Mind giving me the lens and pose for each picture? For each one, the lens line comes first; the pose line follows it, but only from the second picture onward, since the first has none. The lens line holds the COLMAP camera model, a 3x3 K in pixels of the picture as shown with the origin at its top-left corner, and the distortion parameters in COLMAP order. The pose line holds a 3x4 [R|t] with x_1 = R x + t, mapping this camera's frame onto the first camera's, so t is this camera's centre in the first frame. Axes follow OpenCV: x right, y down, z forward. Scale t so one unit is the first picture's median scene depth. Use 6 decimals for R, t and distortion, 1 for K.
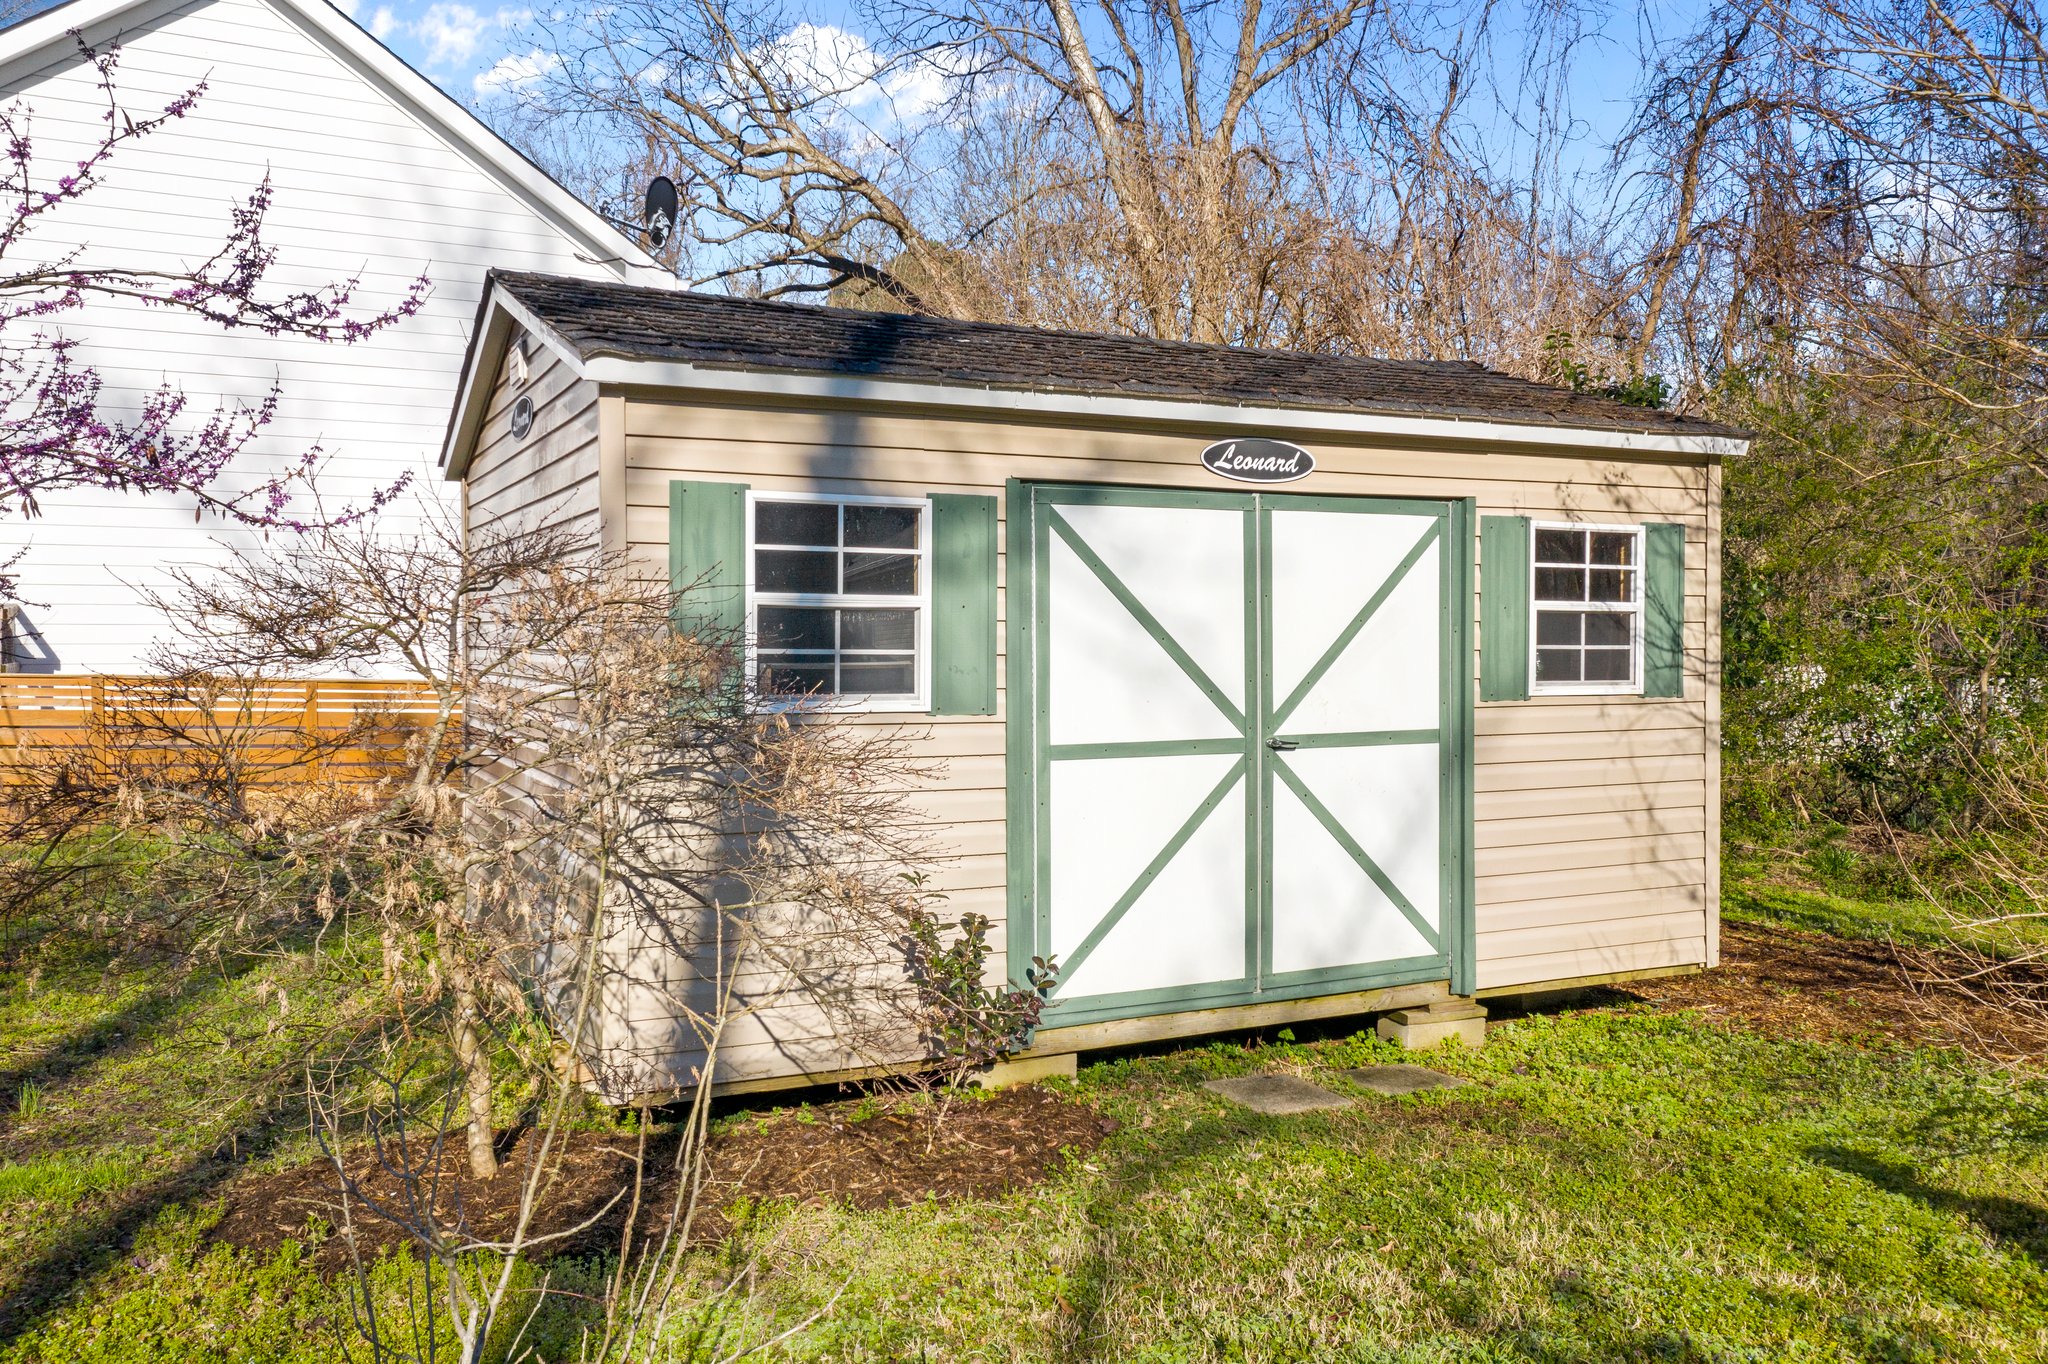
lens RADIAL K [[1630.1, 0, 1023.1], [0, 1630.1, 704.4], [0, 0, 1]] dist [-0.003153, 0.001254]
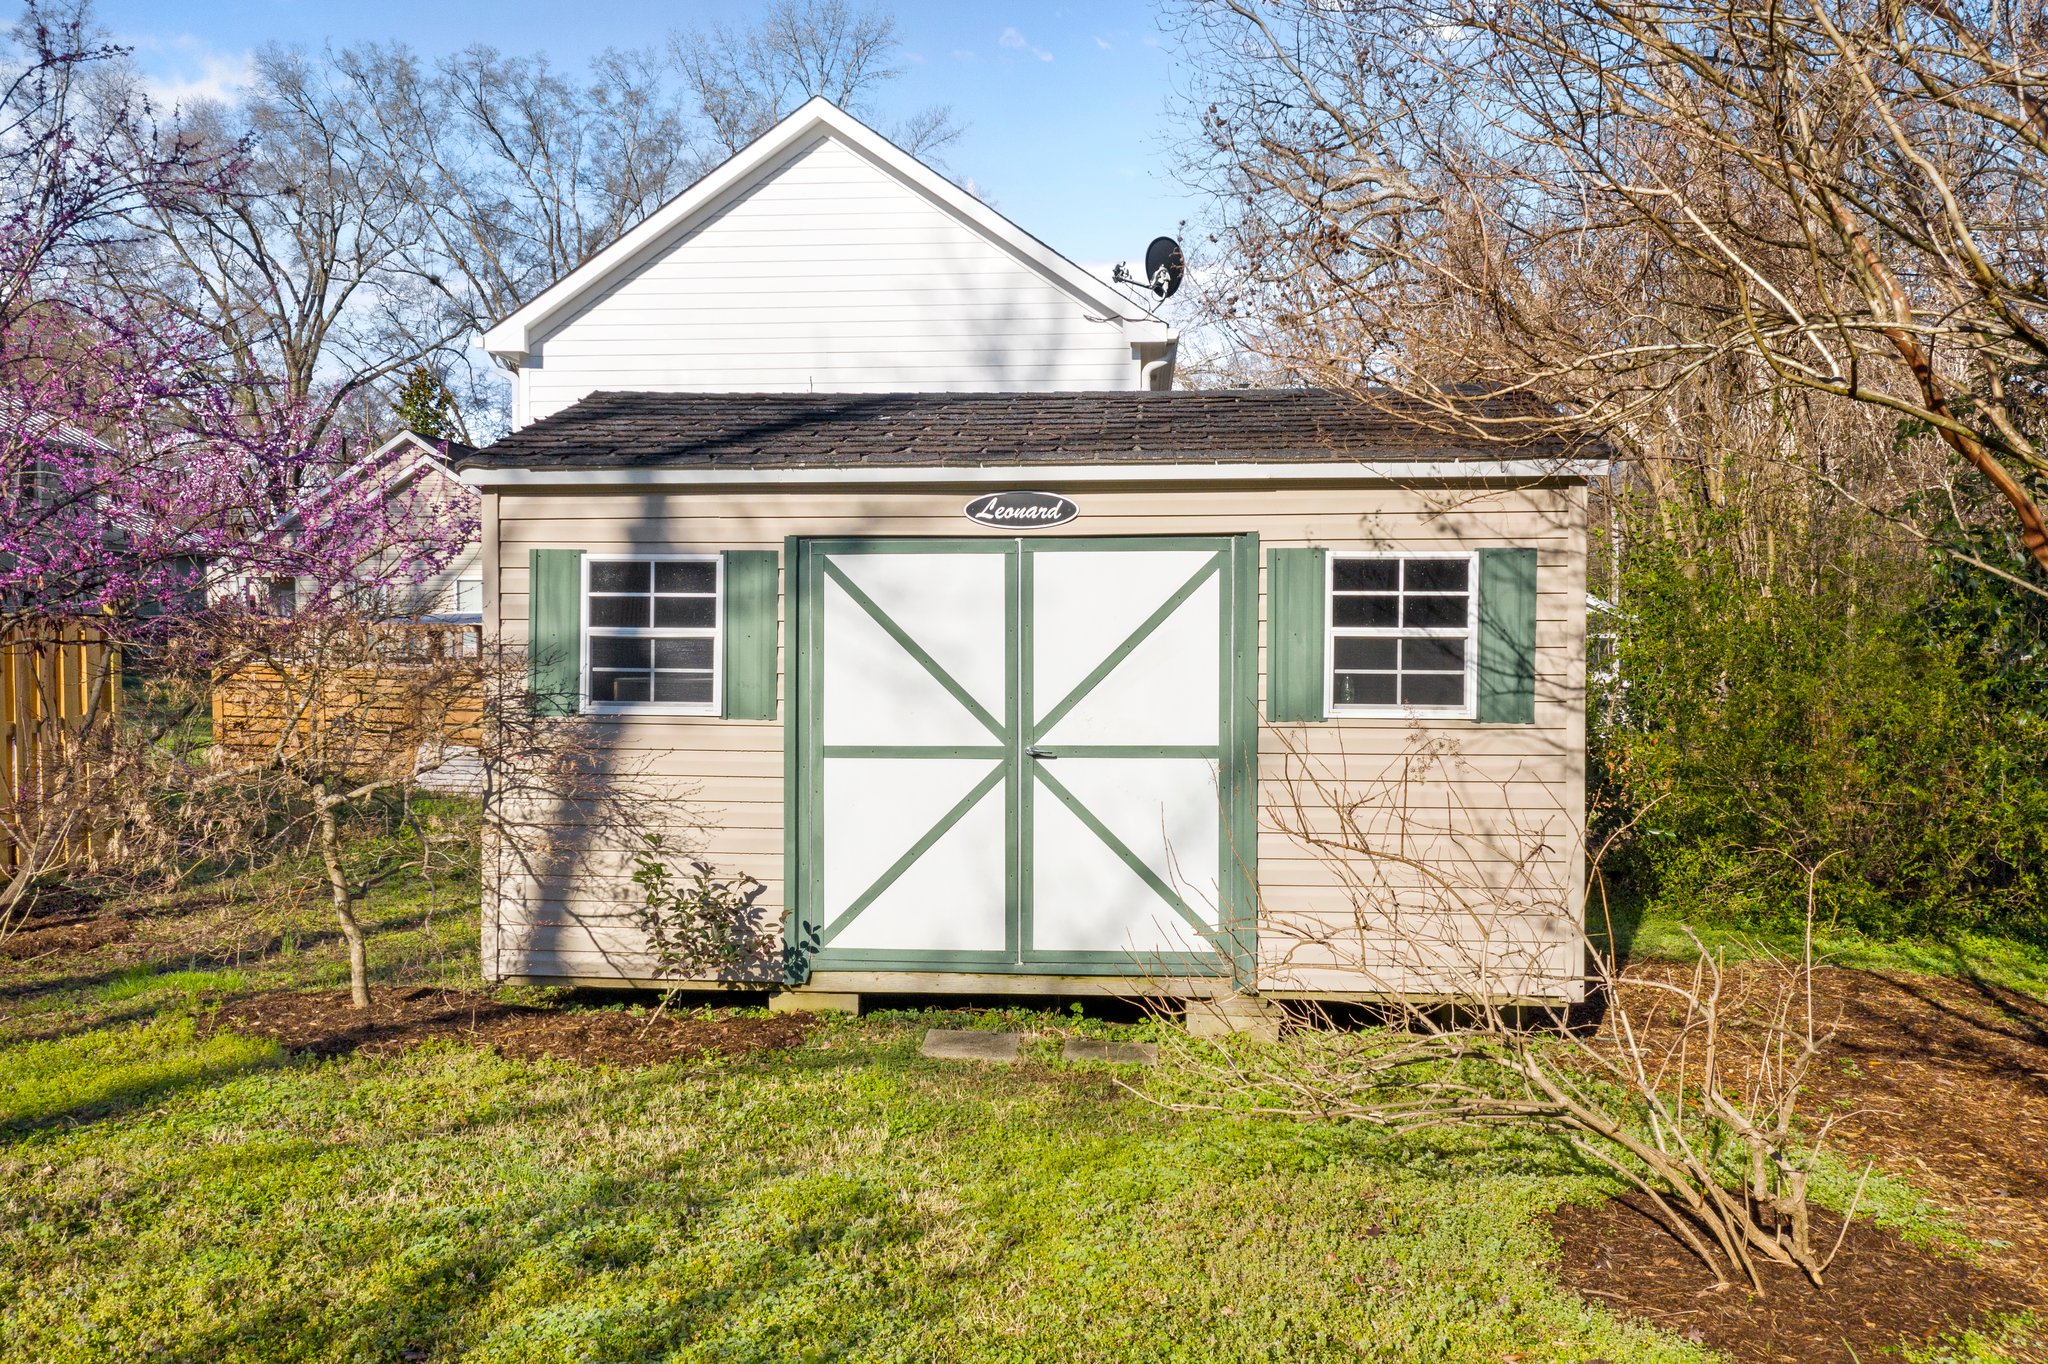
lens RADIAL K [[1630.1, 0, 1023.1], [0, 1630.1, 704.4], [0, 0, 1]] dist [-0.003153, 0.001254]
pose [[0.859581, 0.022031, -0.510524, 0.741533], [-0.023790, 0.999712, 0.003085, -0.013380], [0.510445, 0.009493, 0.859858, -0.006741]]
